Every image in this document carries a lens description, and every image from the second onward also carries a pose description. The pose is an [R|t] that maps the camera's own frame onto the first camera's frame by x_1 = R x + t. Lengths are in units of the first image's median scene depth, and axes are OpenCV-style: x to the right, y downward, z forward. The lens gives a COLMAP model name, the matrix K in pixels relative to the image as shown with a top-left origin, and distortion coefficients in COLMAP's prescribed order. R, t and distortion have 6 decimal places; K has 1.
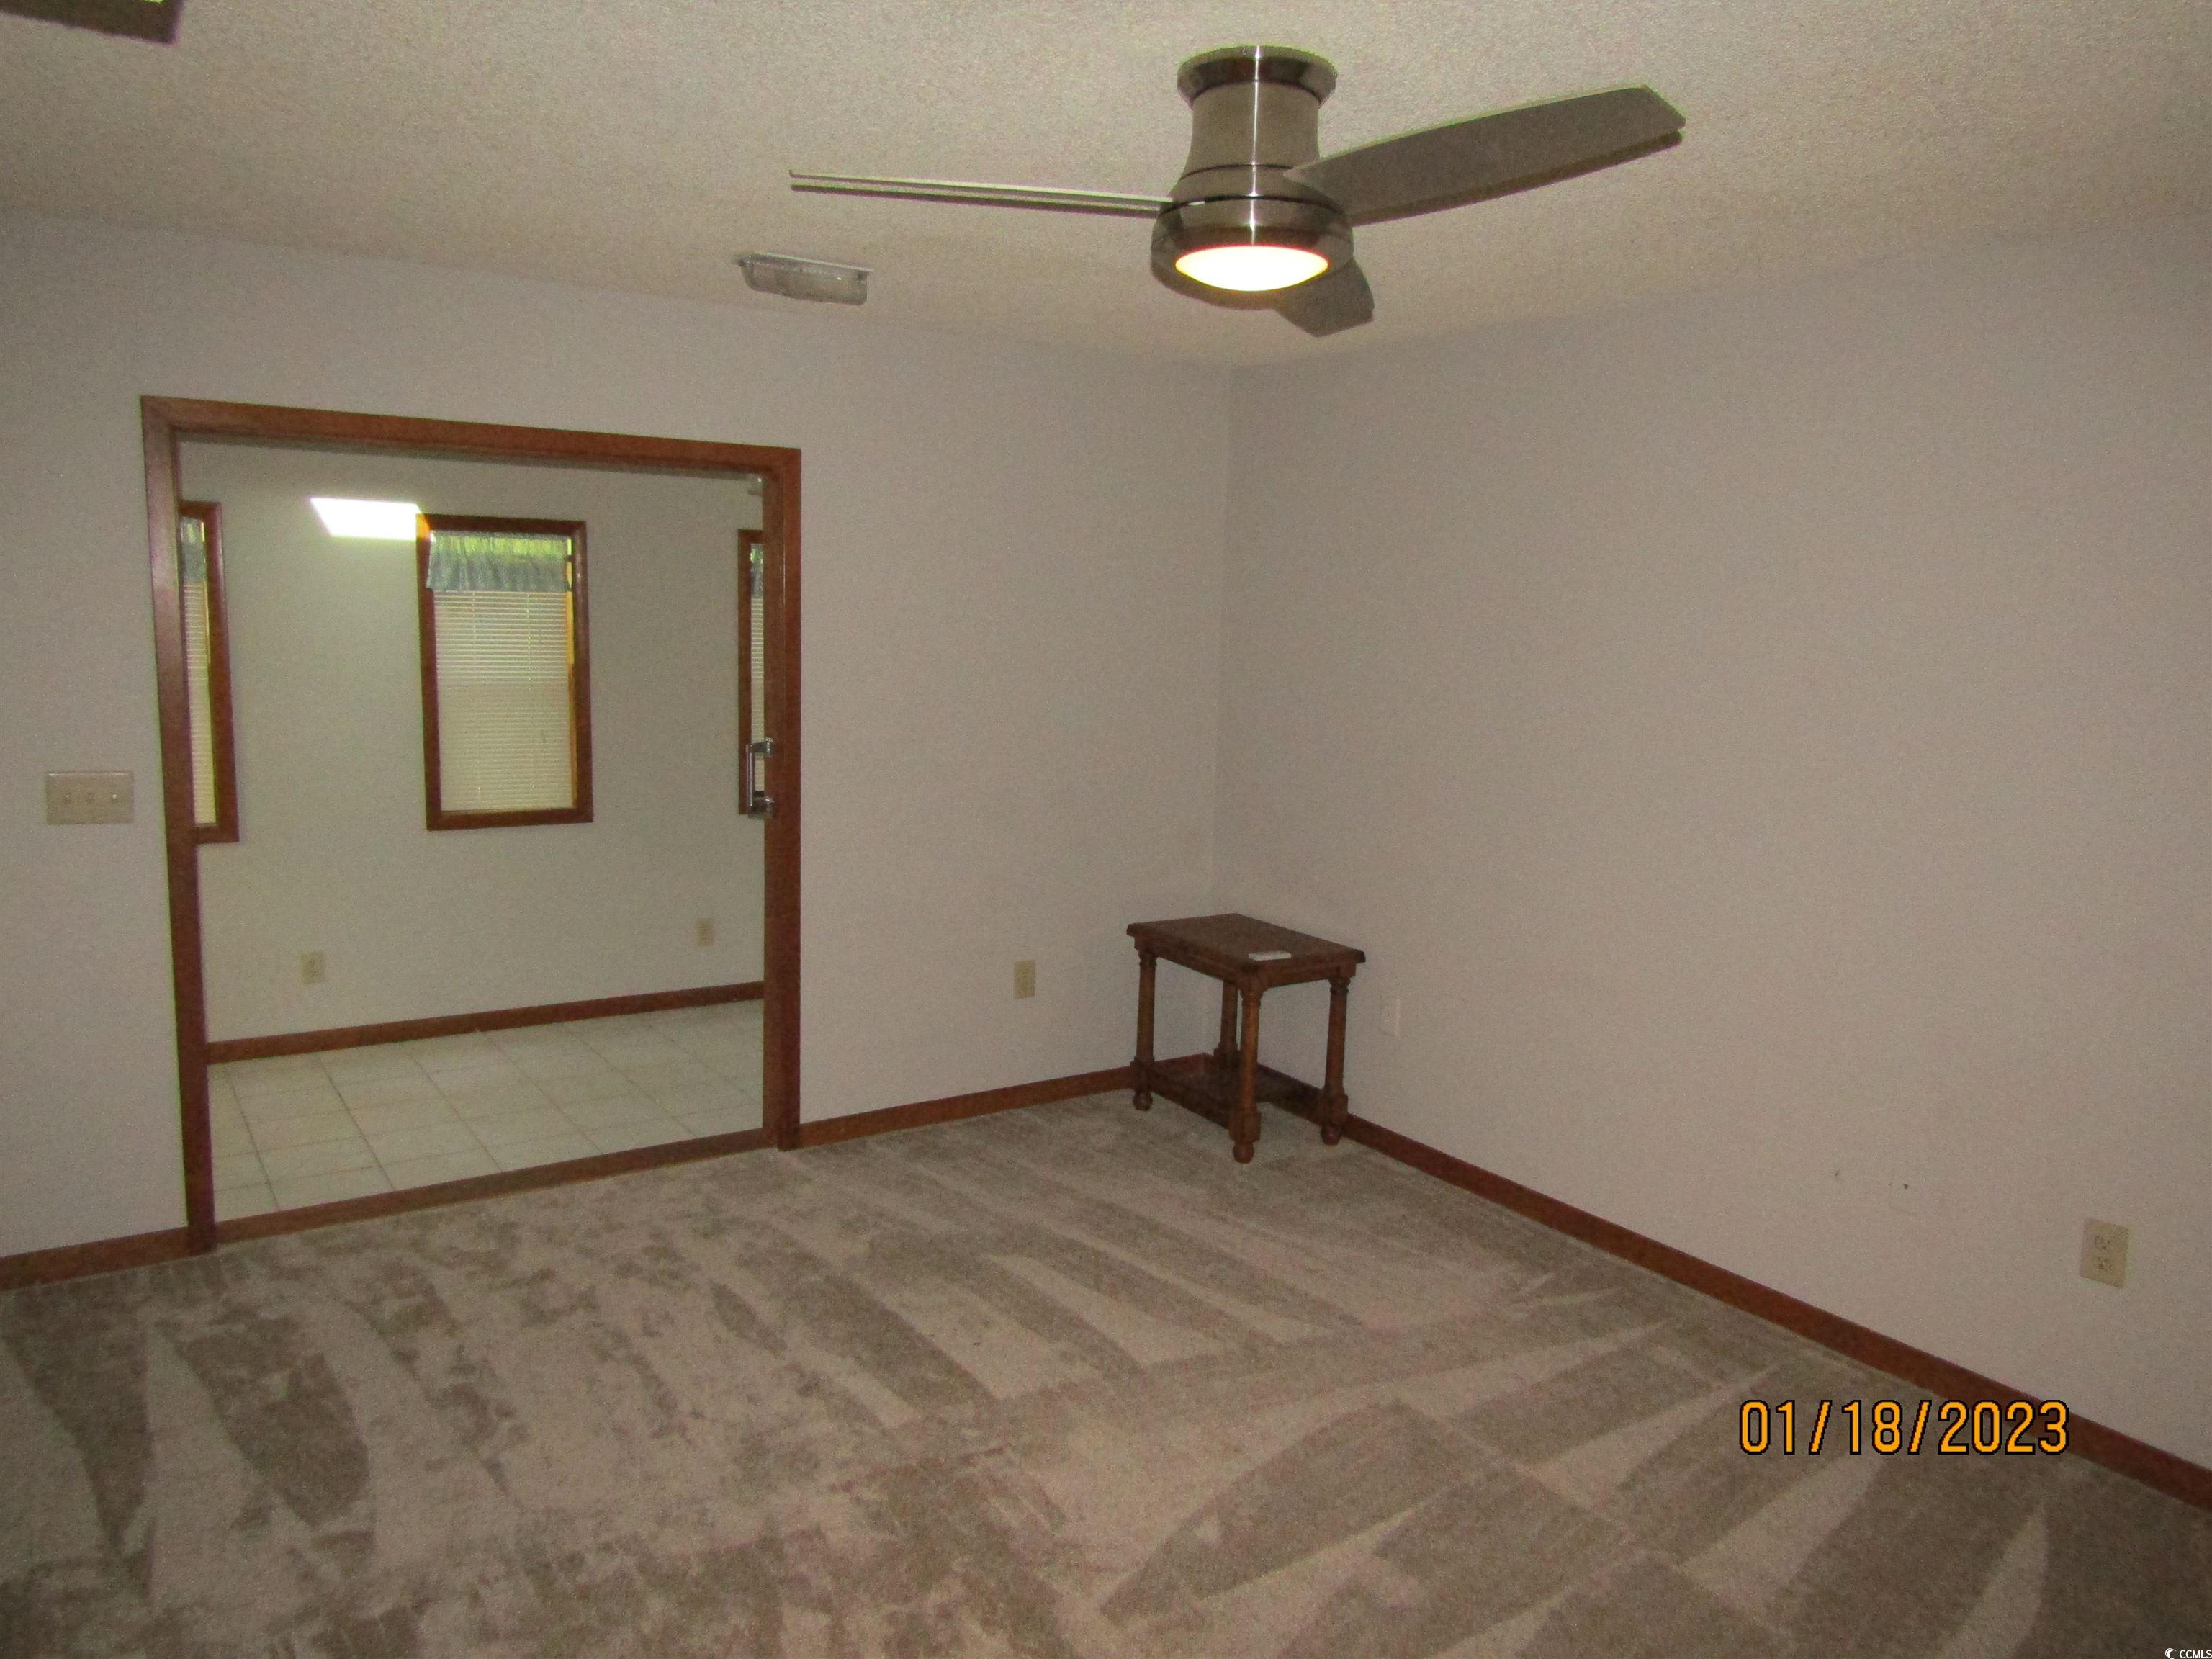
lens RADIAL K [[1556.7, 0, 1110.0], [0, 1556.7, 841.7], [0, 0, 1]] dist [-0.017759, 0.000264]
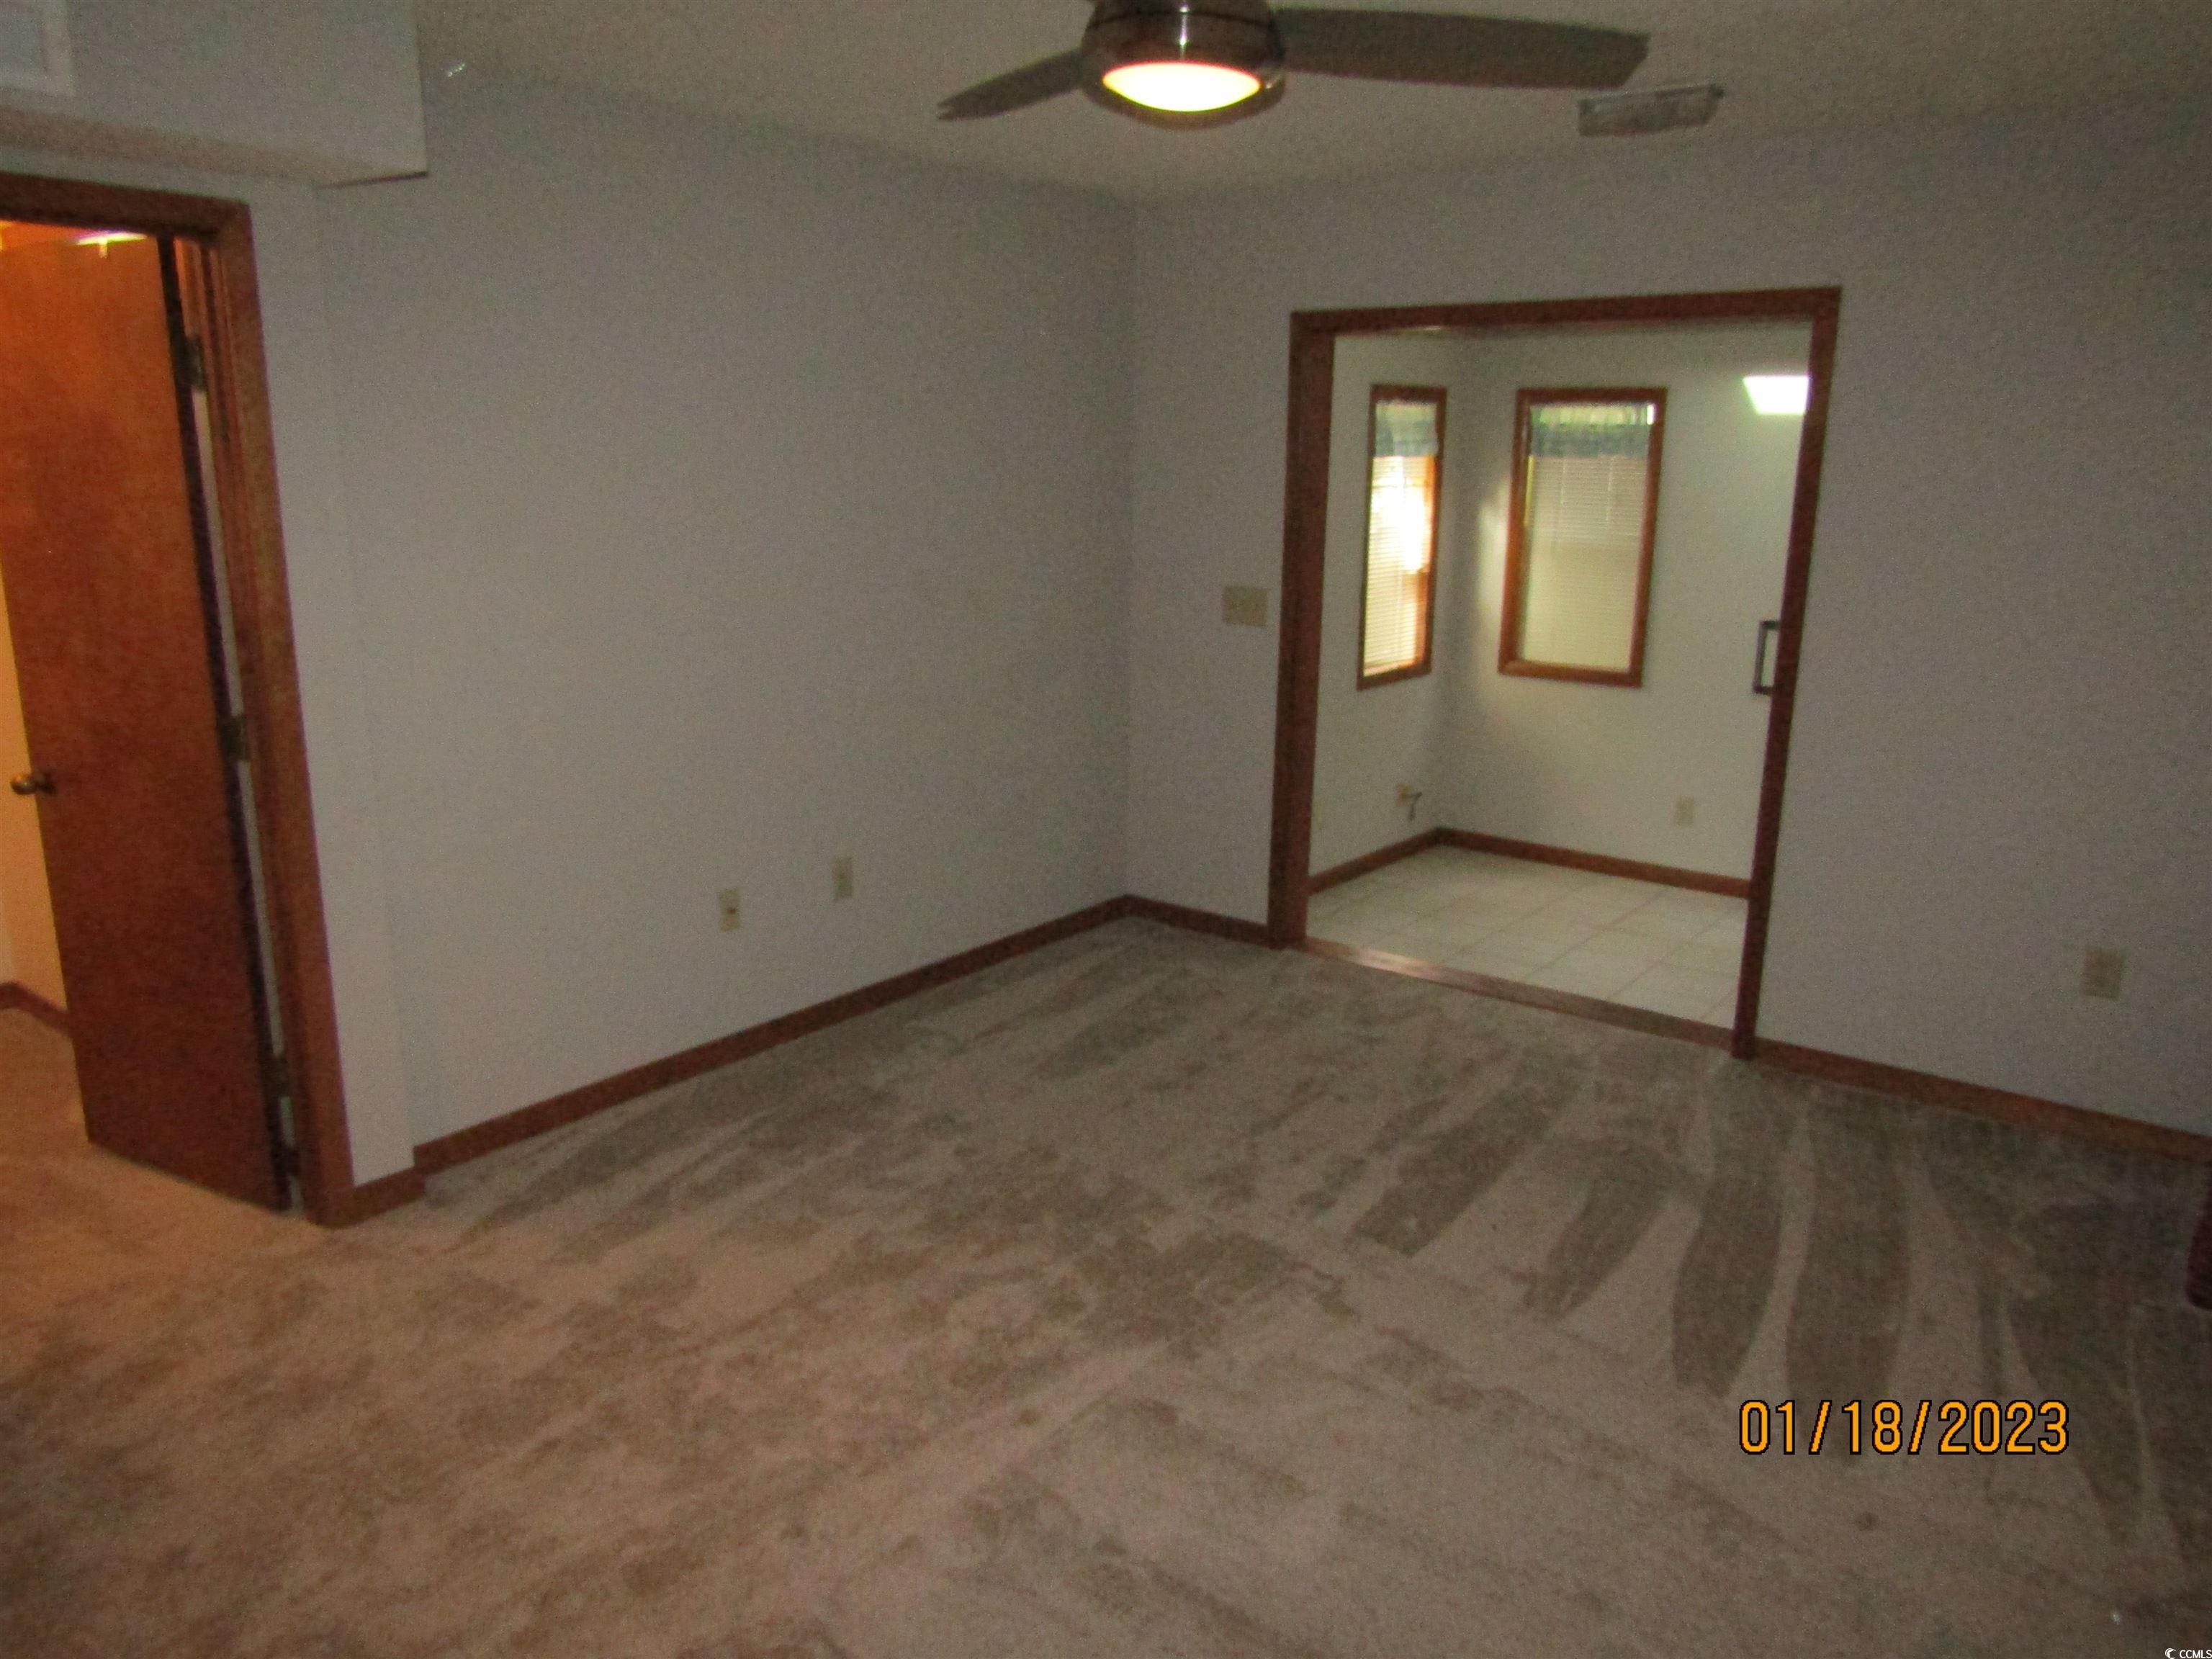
lens RADIAL K [[1557.1, 0, 1111.3], [0, 1557.1, 842.9], [0, 0, 1]] dist [-0.013338, 0.001327]
pose [[0.320409, 0.211672, -0.923327, 0.591544], [-0.153604, 0.973425, 0.169853, -0.035717], [0.934743, 0.087405, 0.344407, 0.360510]]
